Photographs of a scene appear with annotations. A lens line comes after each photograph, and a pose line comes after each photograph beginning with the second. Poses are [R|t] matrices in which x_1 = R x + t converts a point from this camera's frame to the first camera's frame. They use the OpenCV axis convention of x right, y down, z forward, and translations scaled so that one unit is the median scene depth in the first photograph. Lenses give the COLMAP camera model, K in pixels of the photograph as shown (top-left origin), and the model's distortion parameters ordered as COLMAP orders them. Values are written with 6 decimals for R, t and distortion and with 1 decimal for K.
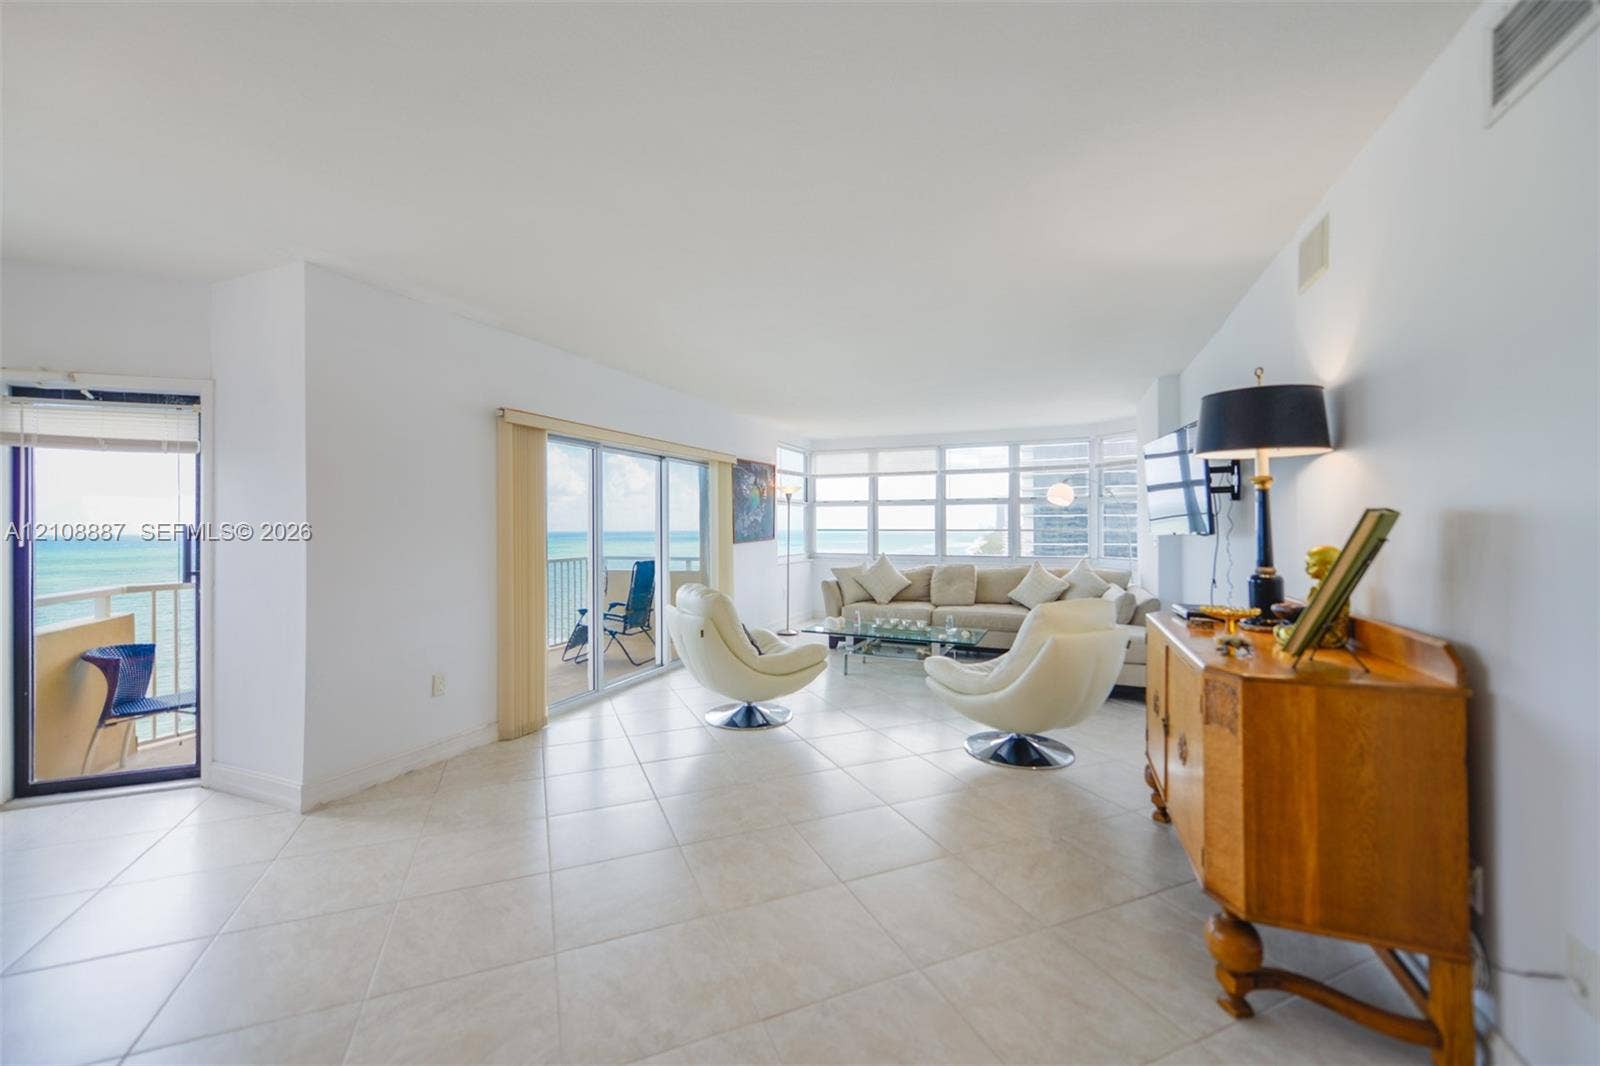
lens RADIAL K [[633.1, 0, 793.0], [0, 633.1, 528.1], [0, 0, 1]] dist [0.012981, -0.001286]
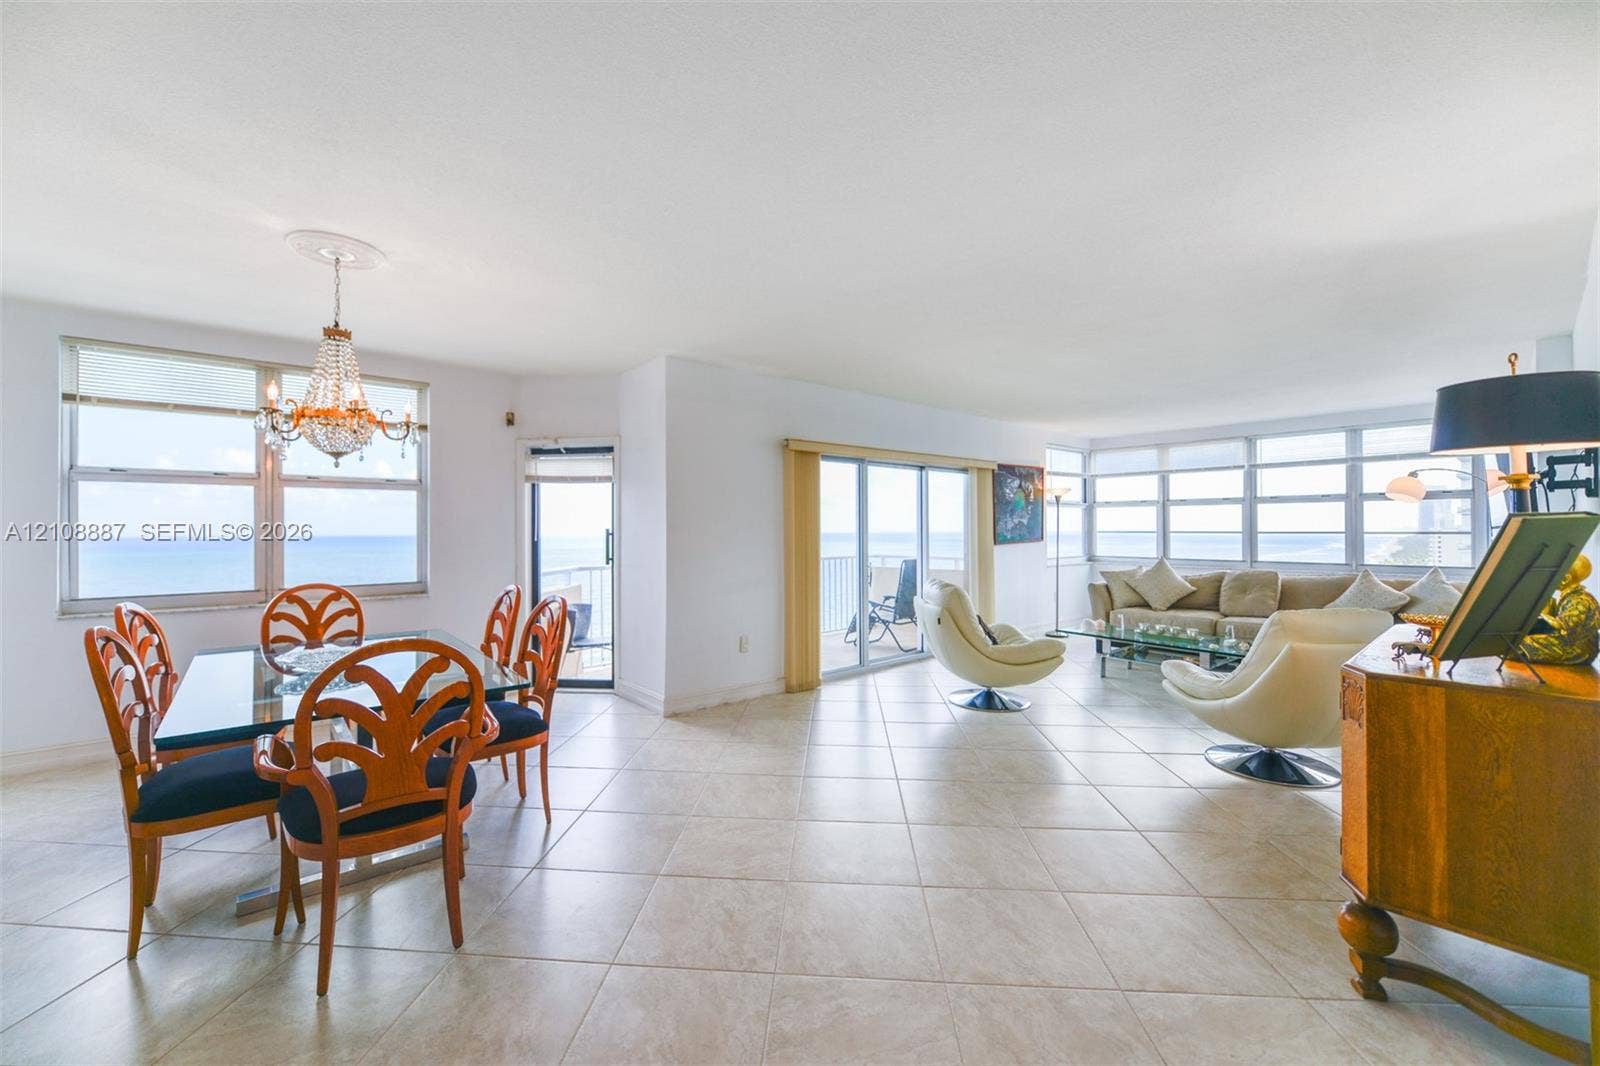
lens RADIAL K [[633.1, 0, 800.5], [0, 633.1, 527.1], [0, 0, 1]] dist [0.012981, -0.001286]
pose [[0.896387, -0.001024, -0.443271, 0.154268], [-0.000278, 0.999996, -0.002873, -0.003192], [0.443272, 0.002699, 0.896383, -0.169694]]
